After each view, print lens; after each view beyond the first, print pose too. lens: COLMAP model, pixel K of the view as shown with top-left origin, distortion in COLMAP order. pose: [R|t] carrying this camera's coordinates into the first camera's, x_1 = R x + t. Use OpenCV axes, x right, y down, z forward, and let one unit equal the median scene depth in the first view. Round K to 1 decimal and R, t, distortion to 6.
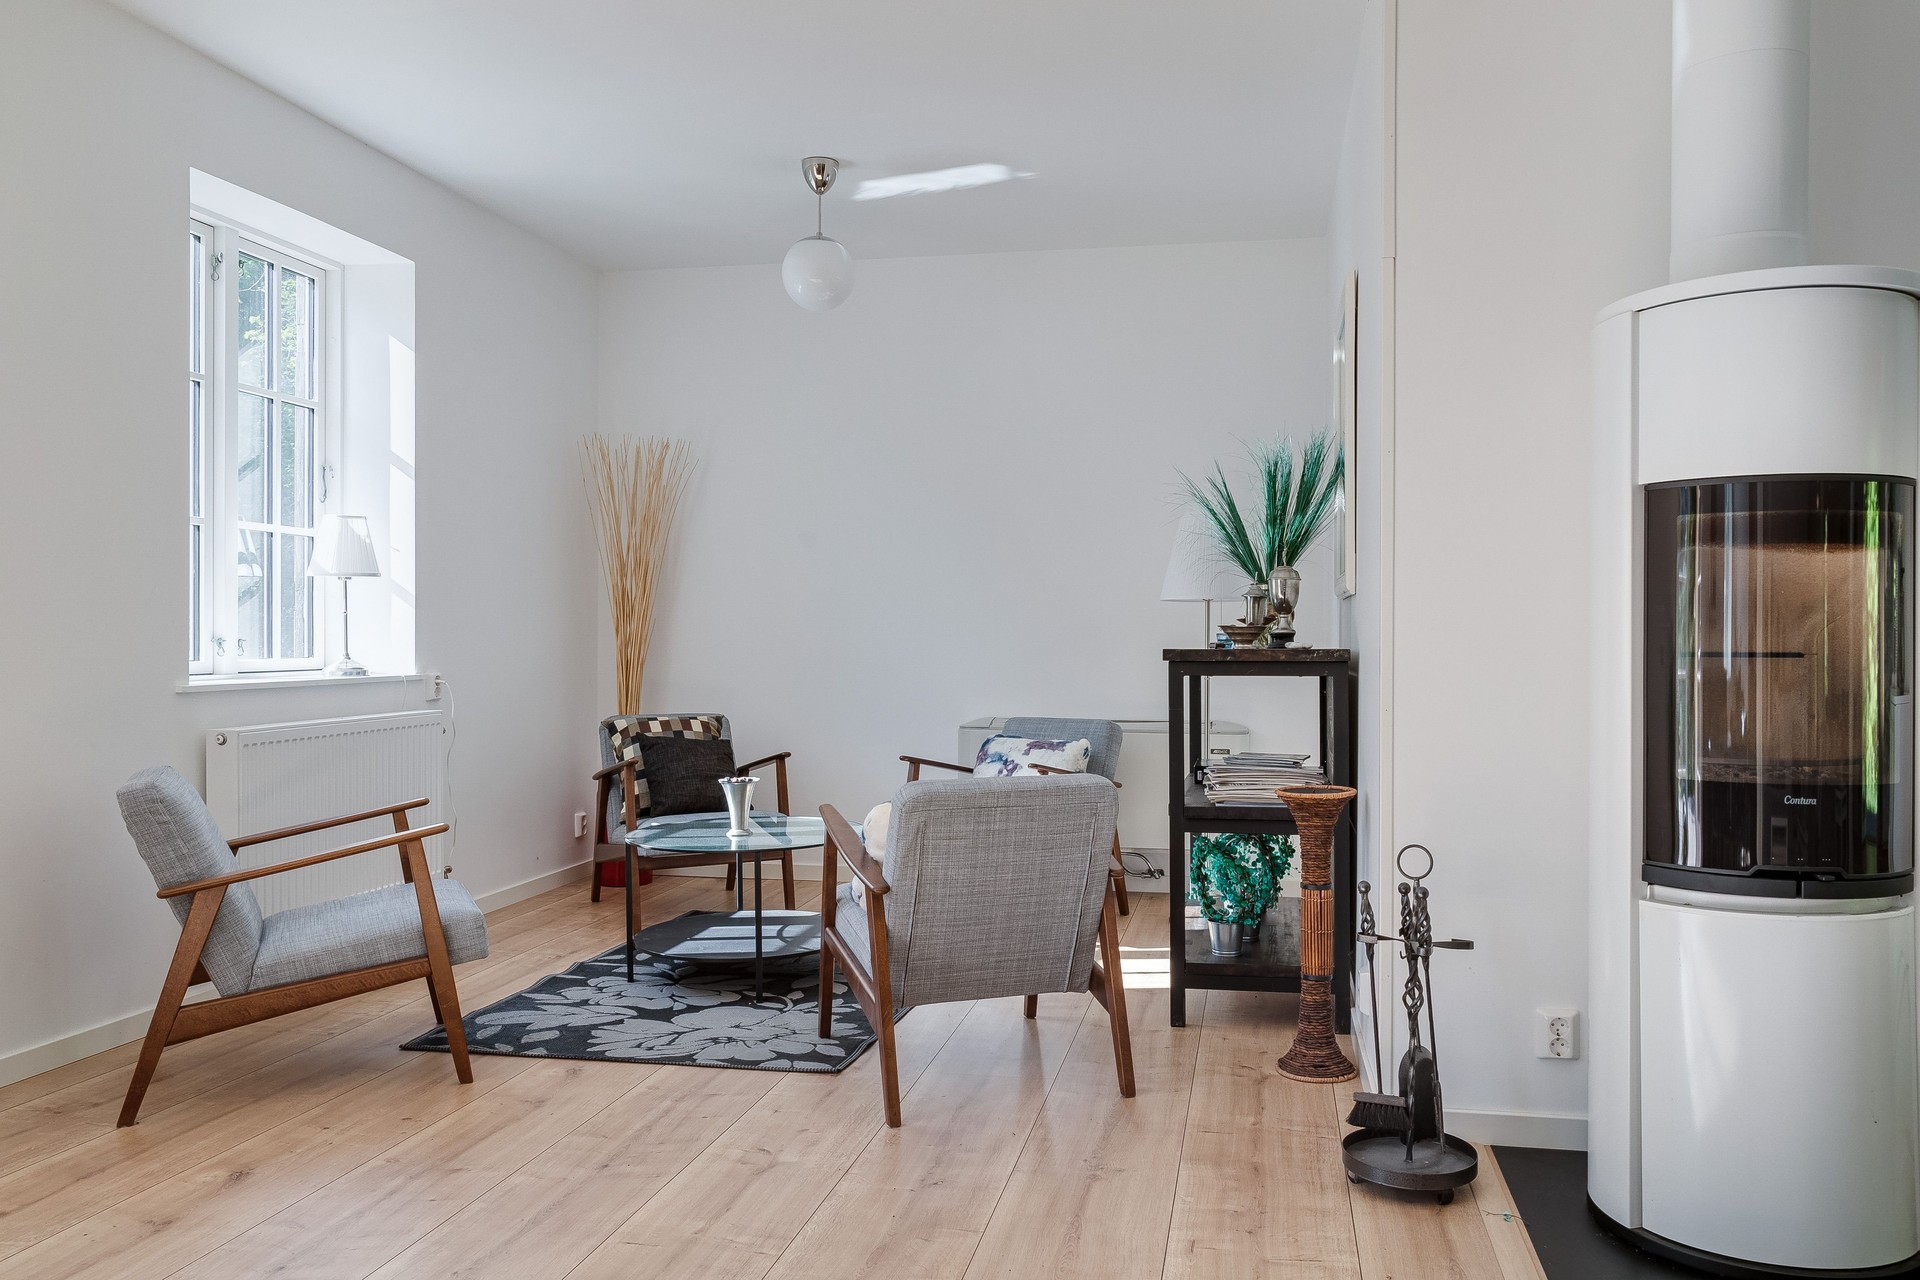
lens RADIAL K [[1441.8, 0, 966.9], [0, 1441.8, 627.0], [0, 0, 1]] dist [0.004268, -0.000307]
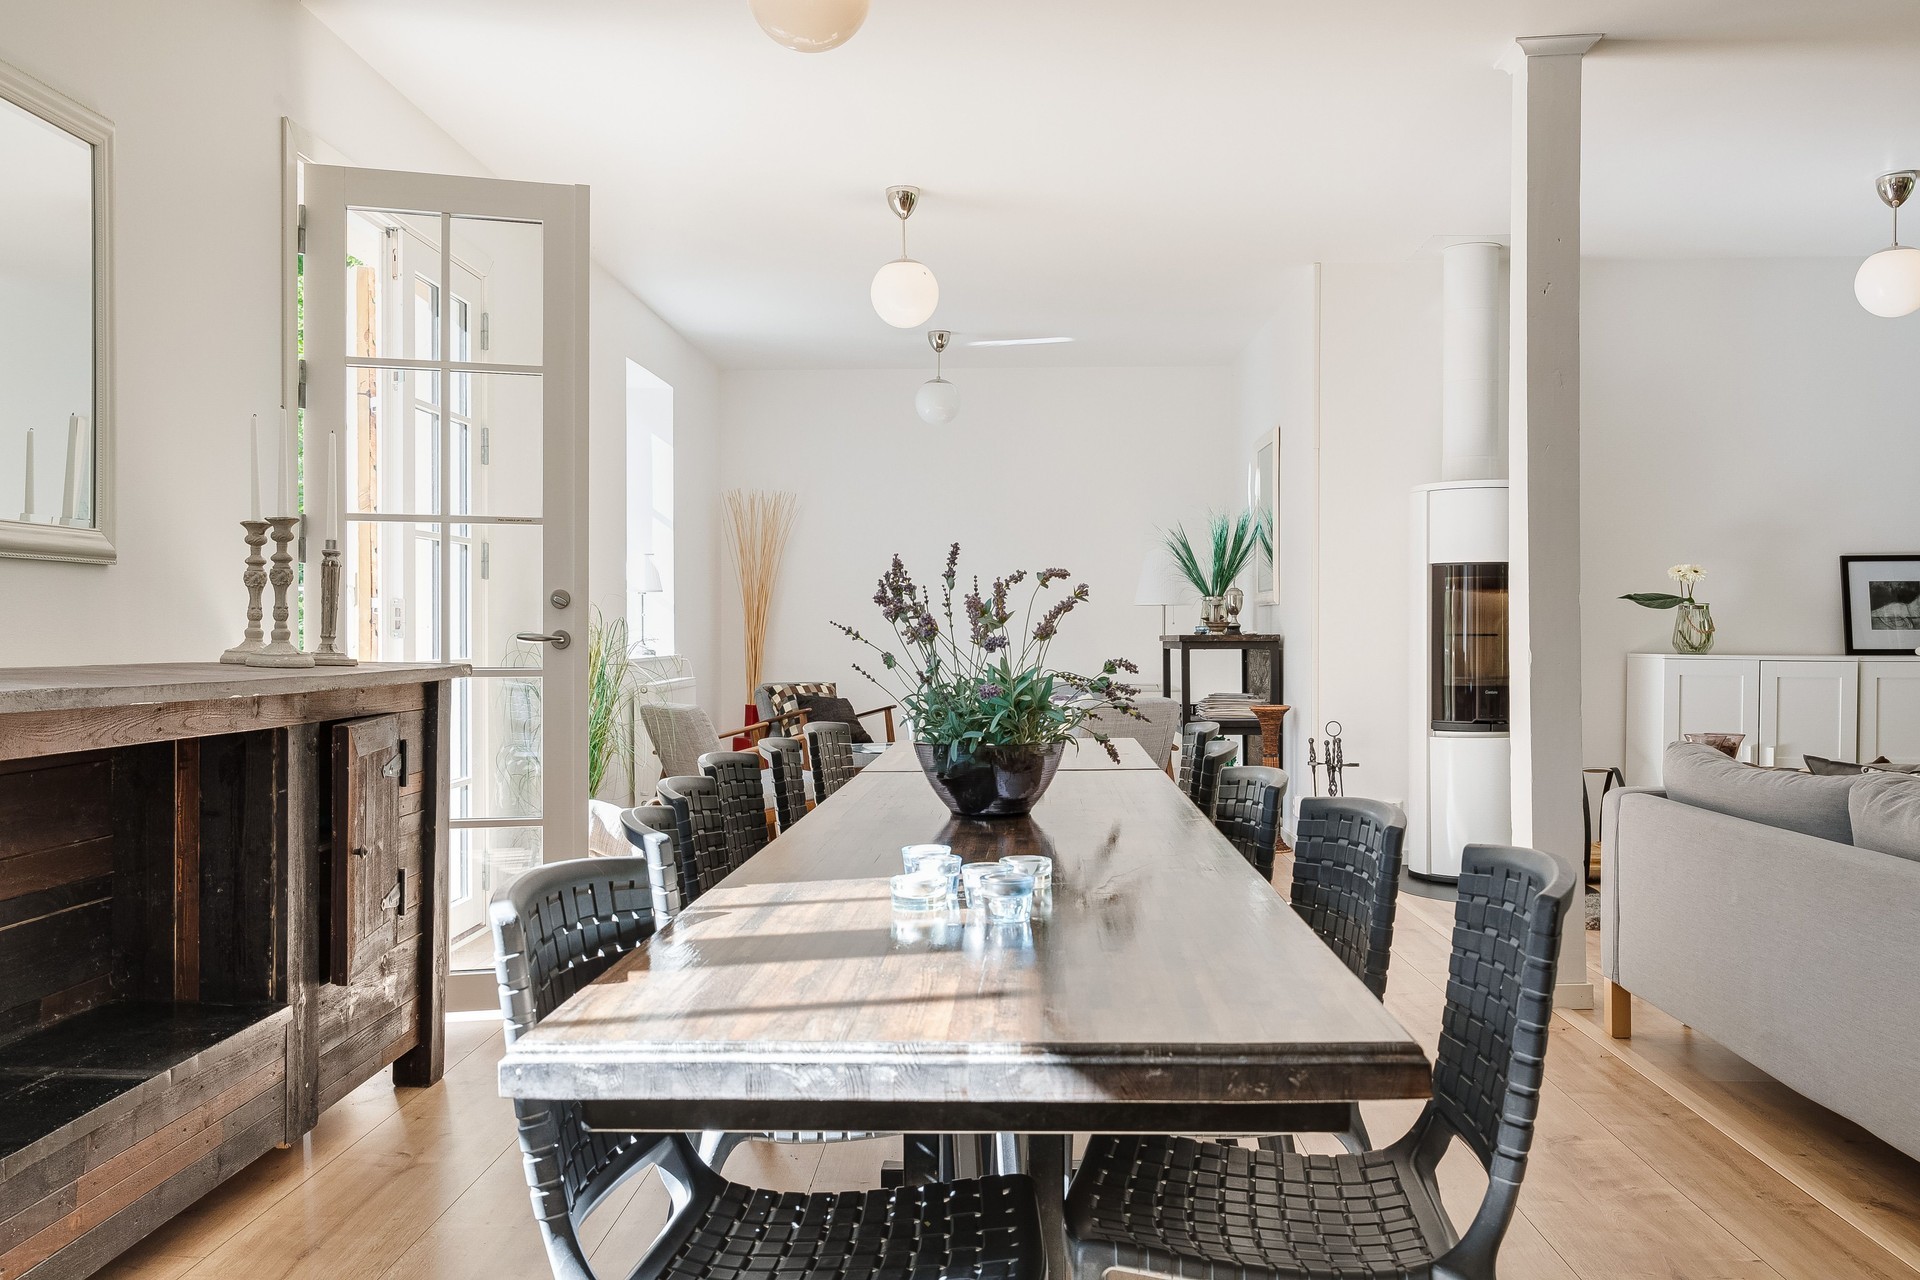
lens RADIAL K [[1602.0, 0, 955.1], [0, 1602.0, 649.3], [0, 0, 1]] dist [0.056846, 0.001036]
pose [[0.985396, -0.009384, 0.170020, -0.452832], [0.005539, 0.999718, 0.023071, -0.013529], [-0.170188, -0.021792, 0.985171, -0.886337]]
